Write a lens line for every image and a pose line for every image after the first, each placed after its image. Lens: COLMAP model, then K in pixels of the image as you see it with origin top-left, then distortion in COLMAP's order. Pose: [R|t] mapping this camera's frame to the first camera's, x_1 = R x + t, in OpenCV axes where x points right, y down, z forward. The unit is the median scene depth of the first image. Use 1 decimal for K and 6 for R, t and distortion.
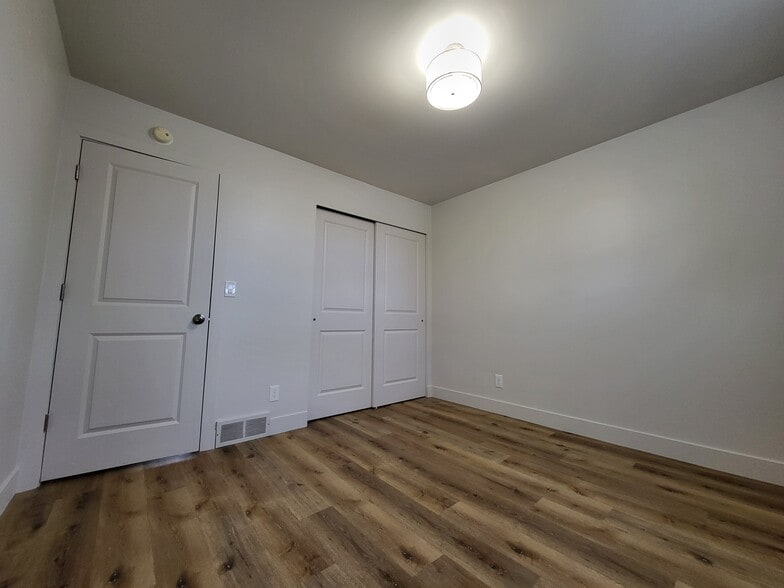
lens RADIAL K [[308.6, 0, 392.3], [0, 308.6, 292.6], [0, 0, 1]] dist [0.003528, 0.000037]
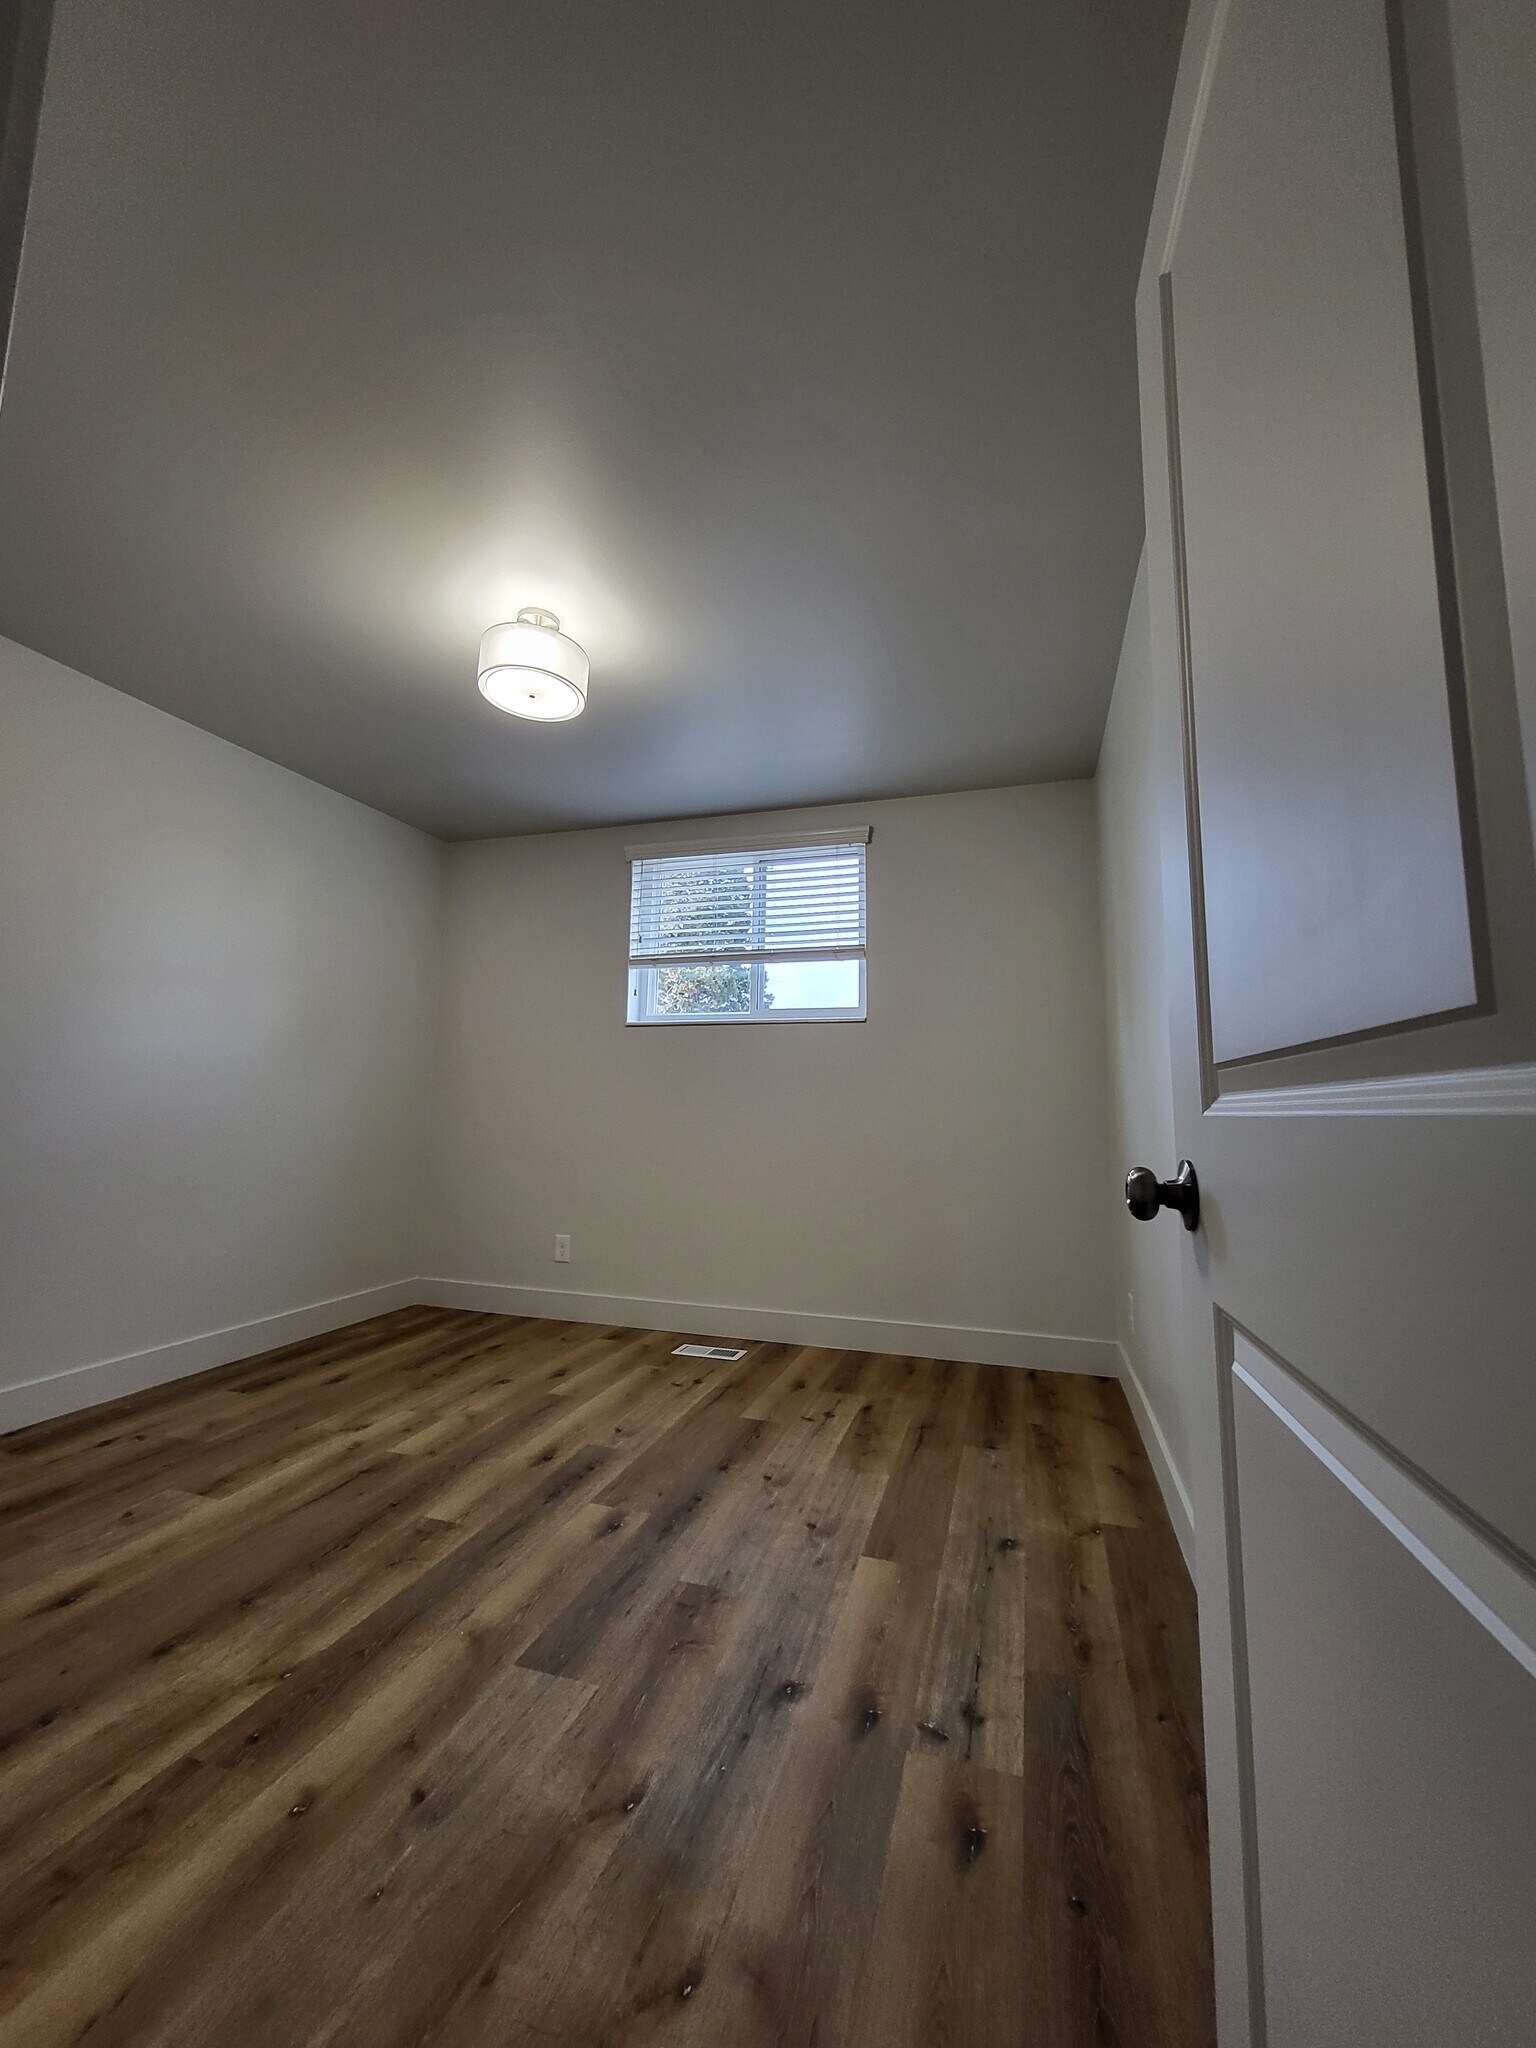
lens RADIAL K [[806.0, 0, 770.6], [0, 806.0, 1017.1], [0, 0, 1]] dist [0.003528, 0.000037]
pose [[-0.528798, 0.083920, 0.844589, -1.152806], [-0.095550, 0.982888, -0.157486, 0.066488], [-0.843352, -0.163978, -0.511730, 1.288048]]
